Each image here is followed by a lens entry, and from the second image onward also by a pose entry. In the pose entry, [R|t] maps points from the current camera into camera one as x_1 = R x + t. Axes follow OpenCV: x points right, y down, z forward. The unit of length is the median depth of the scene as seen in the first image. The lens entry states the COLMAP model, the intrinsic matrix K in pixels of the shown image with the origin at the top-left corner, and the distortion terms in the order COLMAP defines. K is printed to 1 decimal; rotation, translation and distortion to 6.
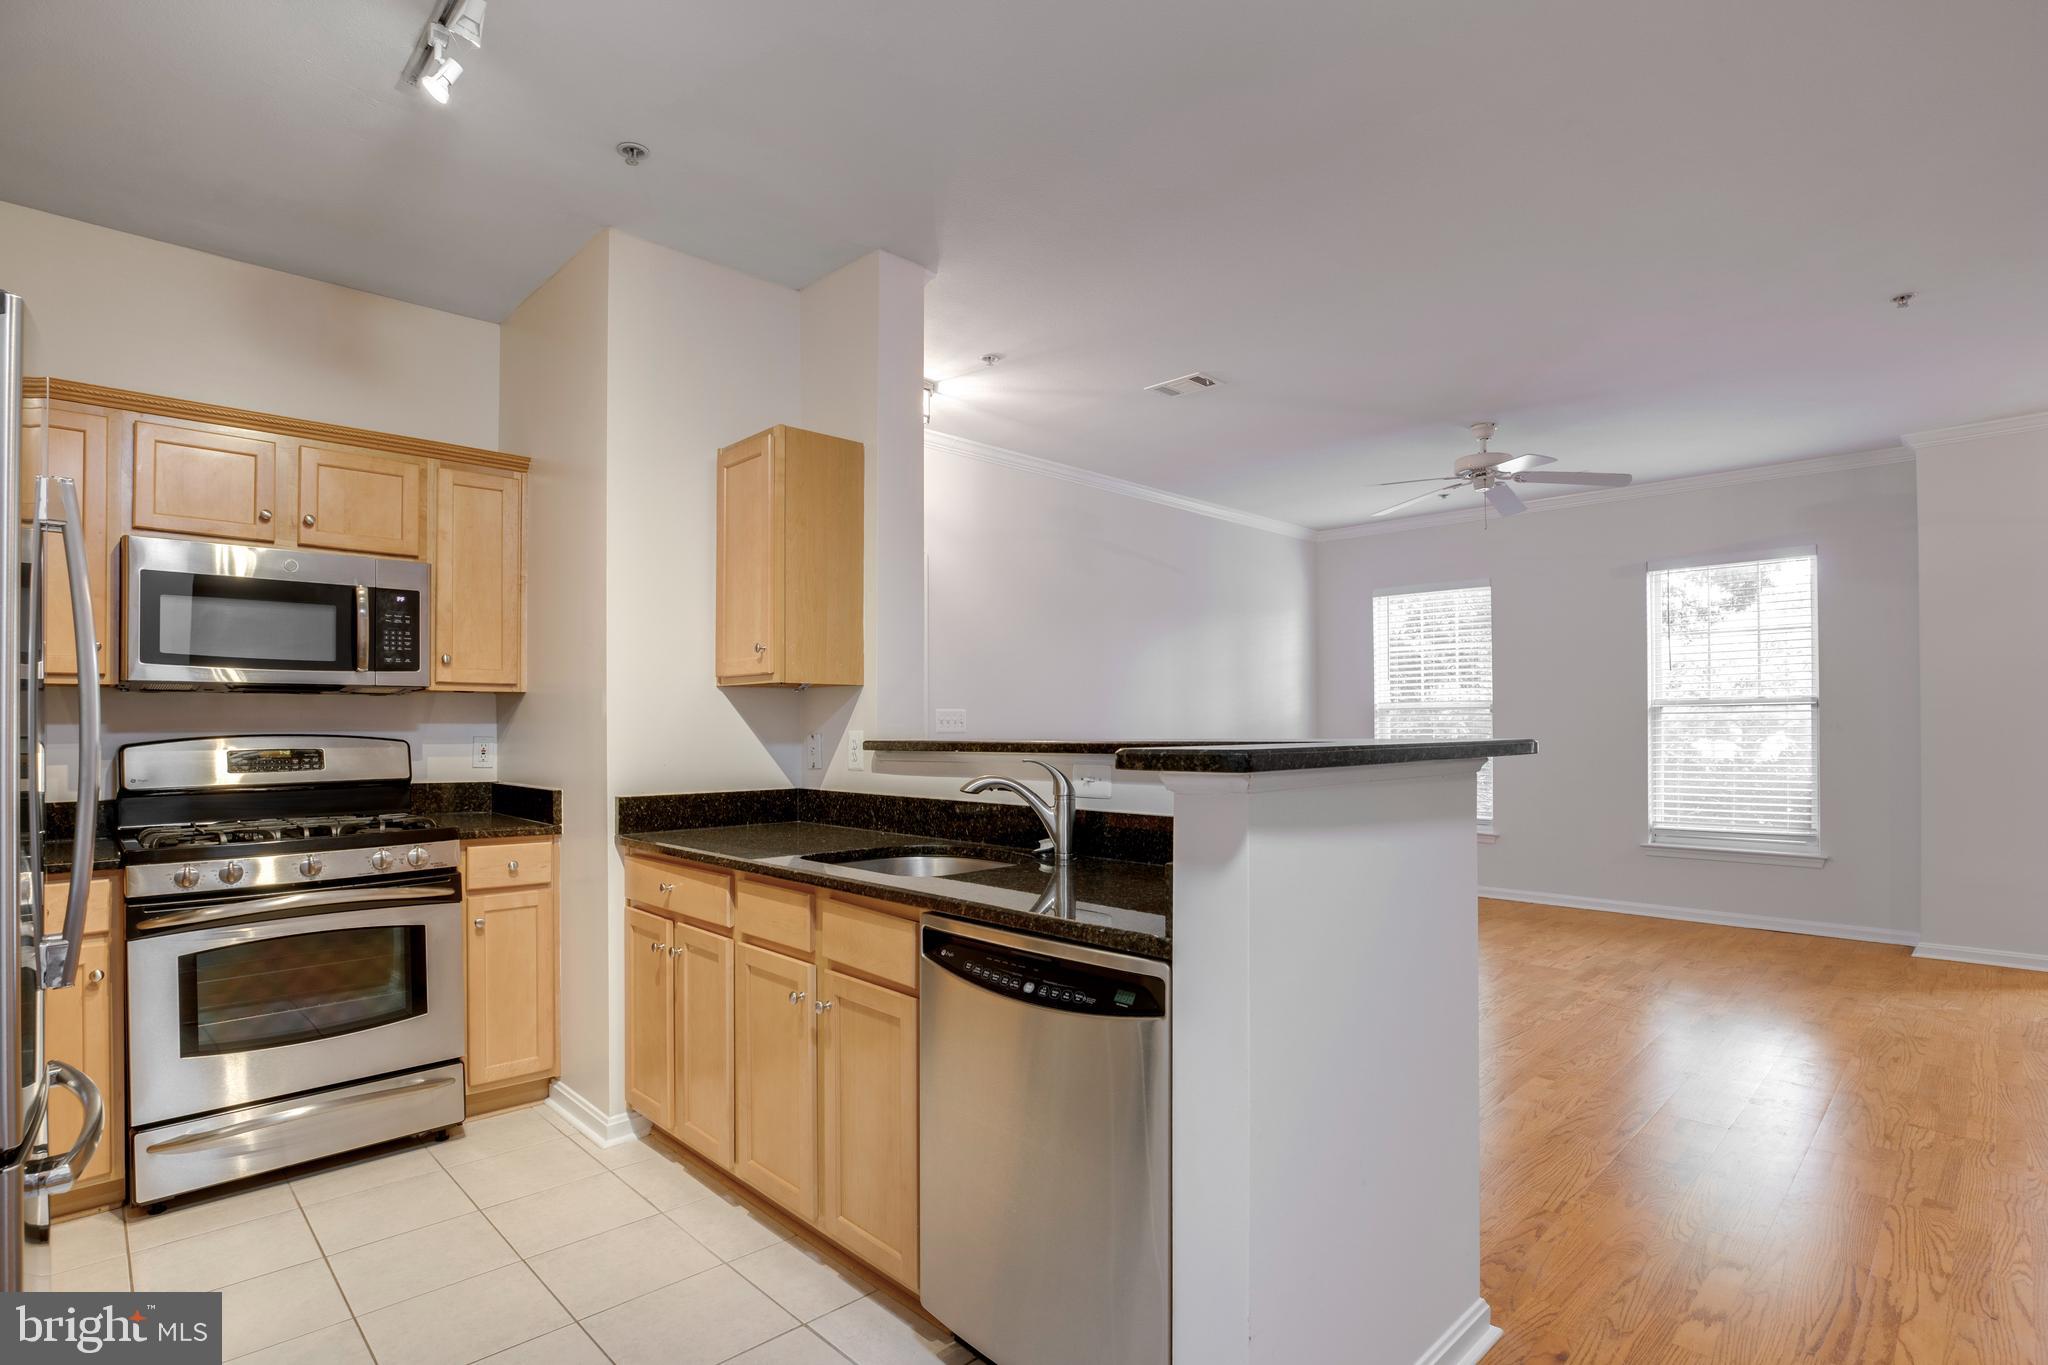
lens RADIAL K [[1001.7, 0, 1032.6], [0, 1001.7, 715.1], [0, 0, 1]] dist [-0.044316, 0.012049]
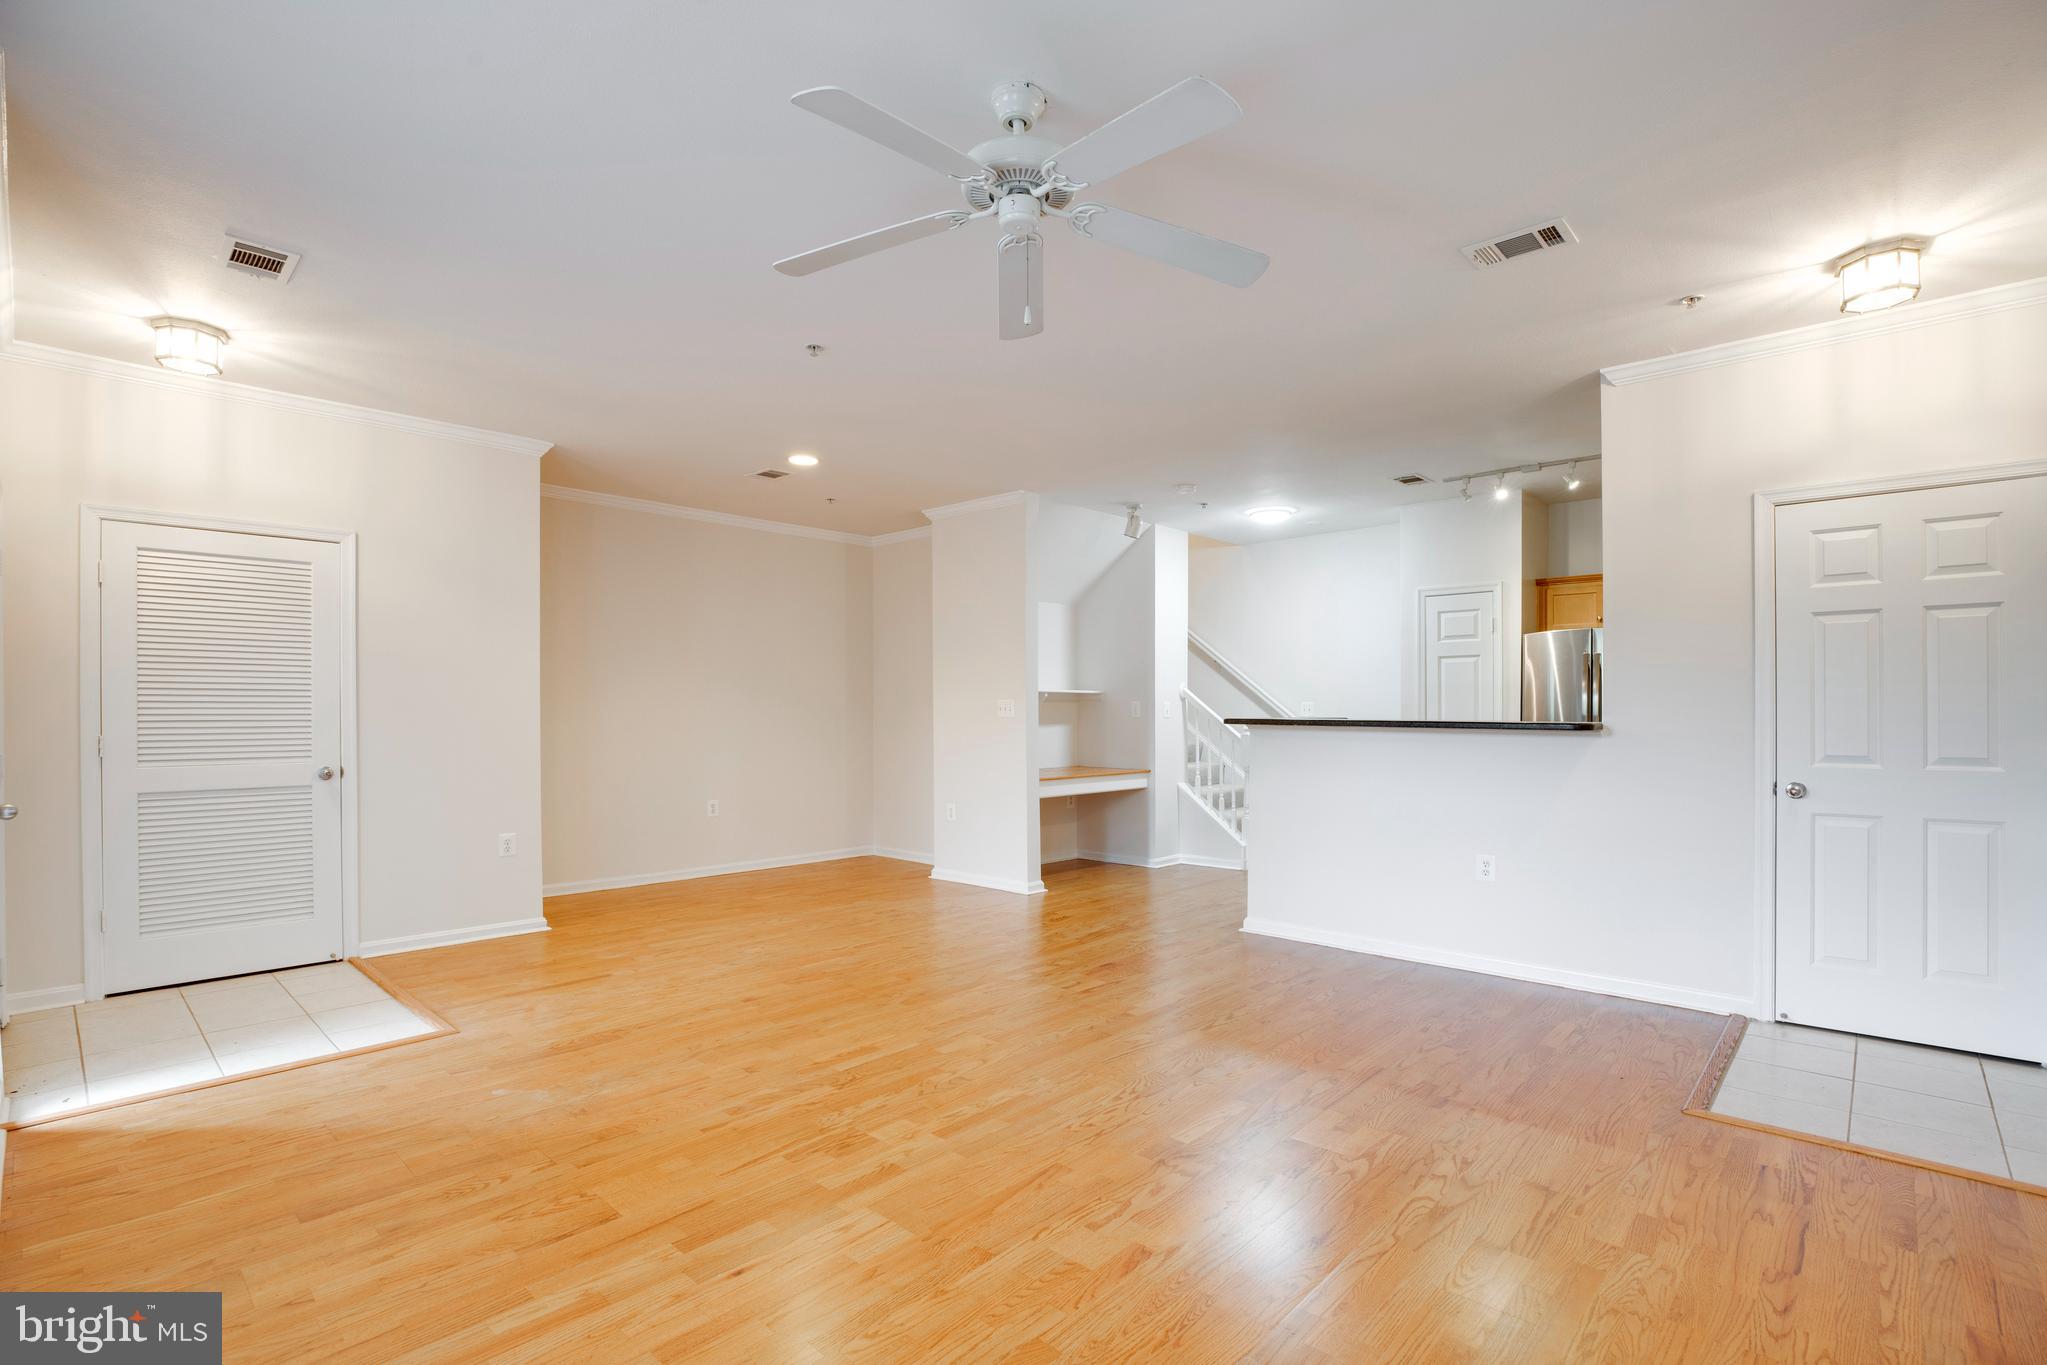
lens RADIAL K [[954.2, 0, 1019.8], [0, 954.2, 714.8], [0, 0, 1]] dist [-0.044198, 0.011874]
pose [[-0.999367, 0.004520, -0.035275, 0.760159], [0.004729, 0.999972, -0.005856, 0.017423], [0.035247, -0.006019, -0.999361, 2.341242]]
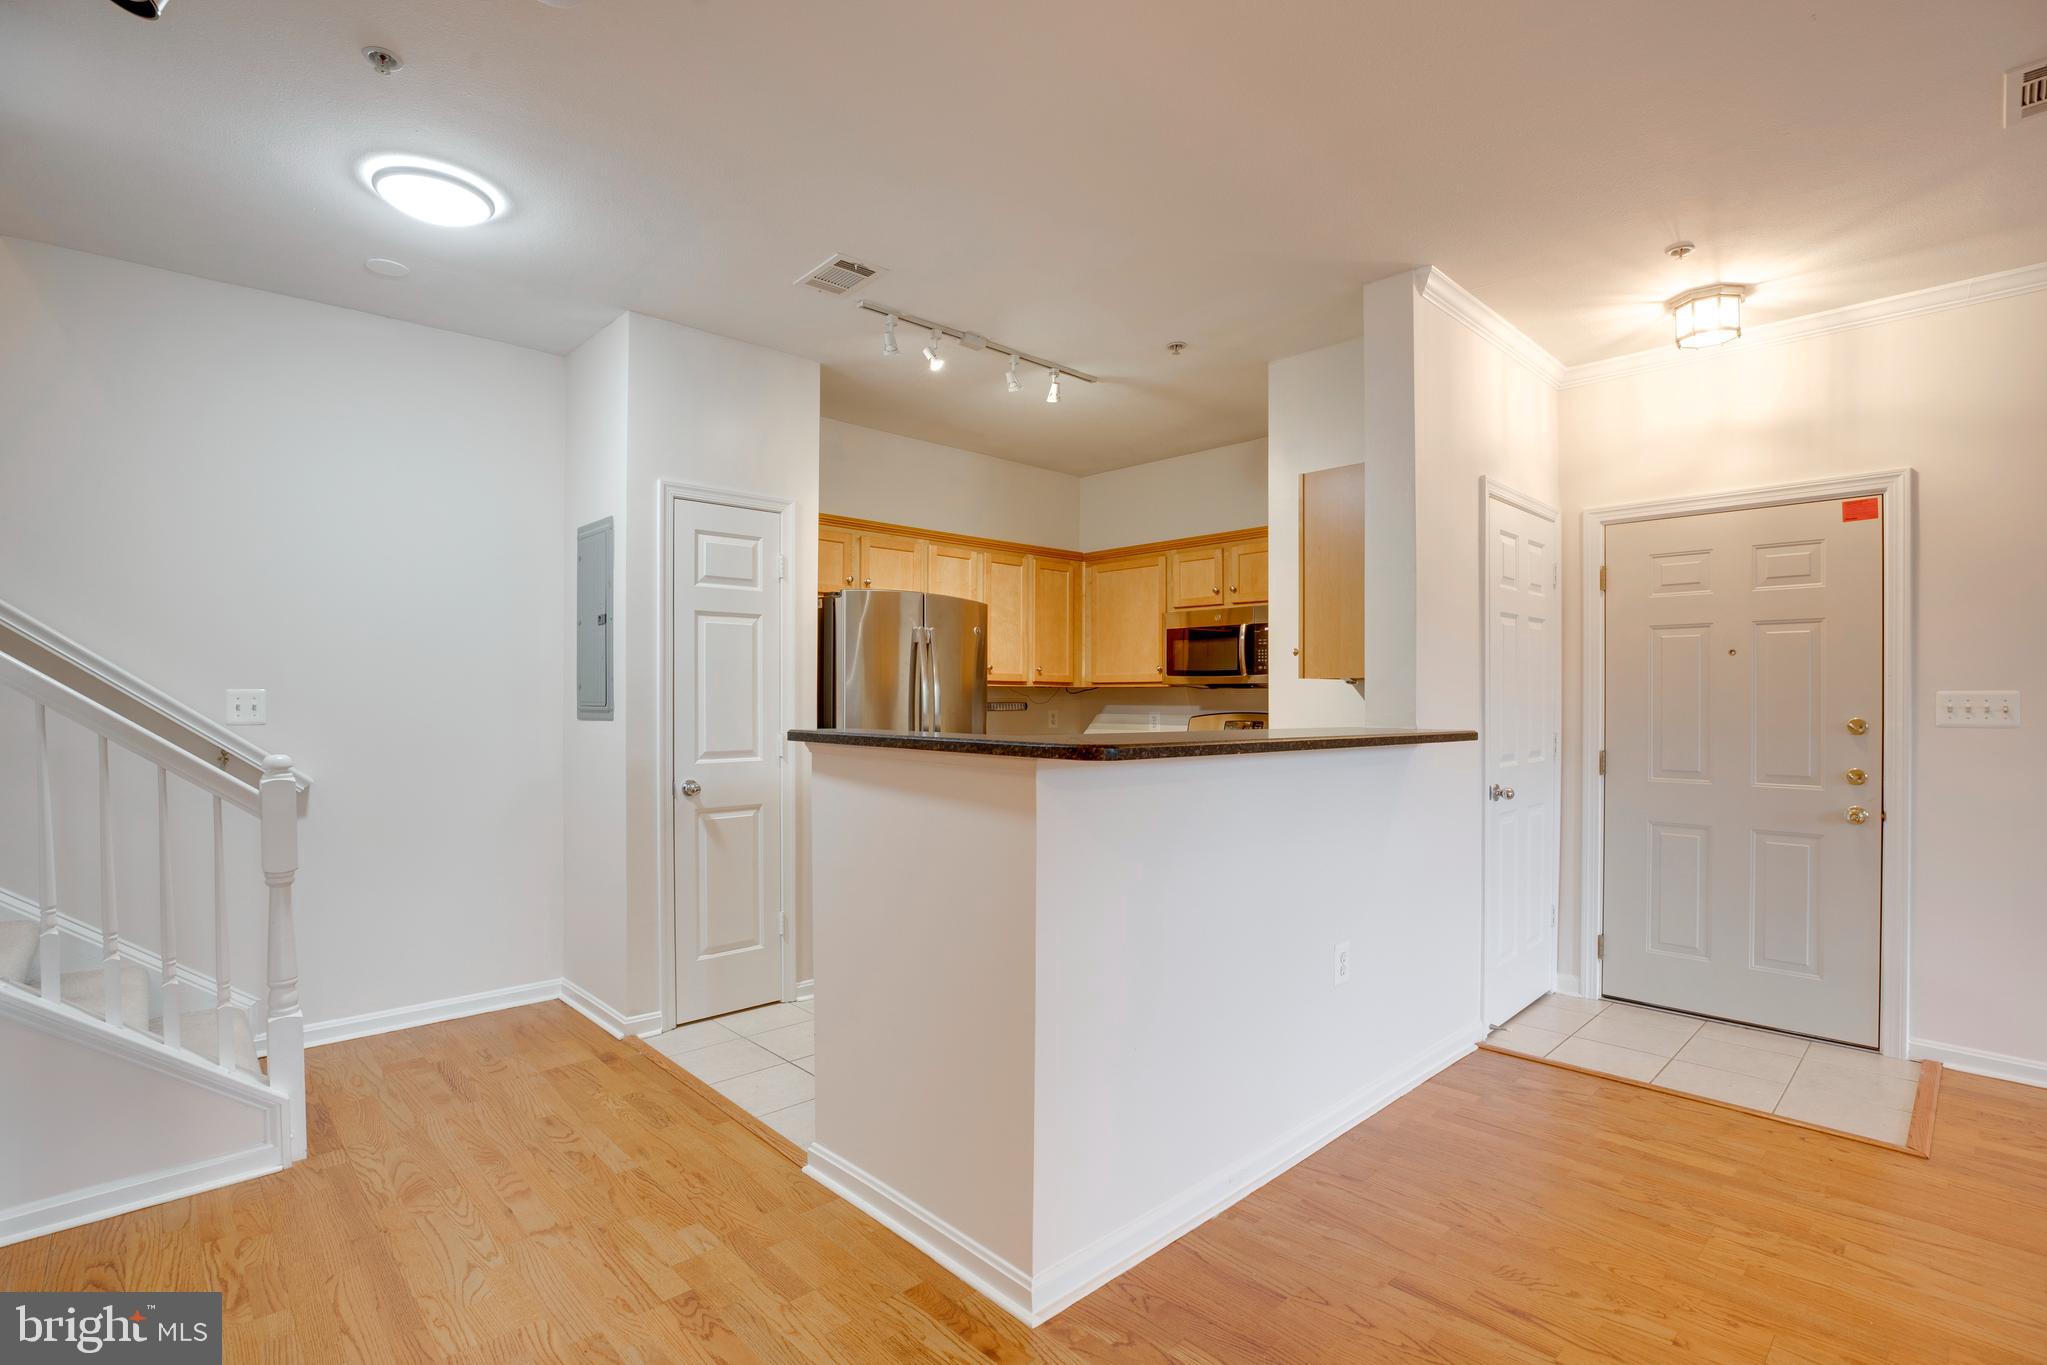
lens RADIAL K [[954.2, 0, 1026.1], [0, 954.2, 702.0], [0, 0, 1]] dist [-0.046434, 0.013378]
pose [[-0.022626, 0.008188, -0.999710, 0.914993], [0.008207, 0.999934, 0.008004, -0.014985], [0.999710, -0.008023, -0.022692, 0.646735]]
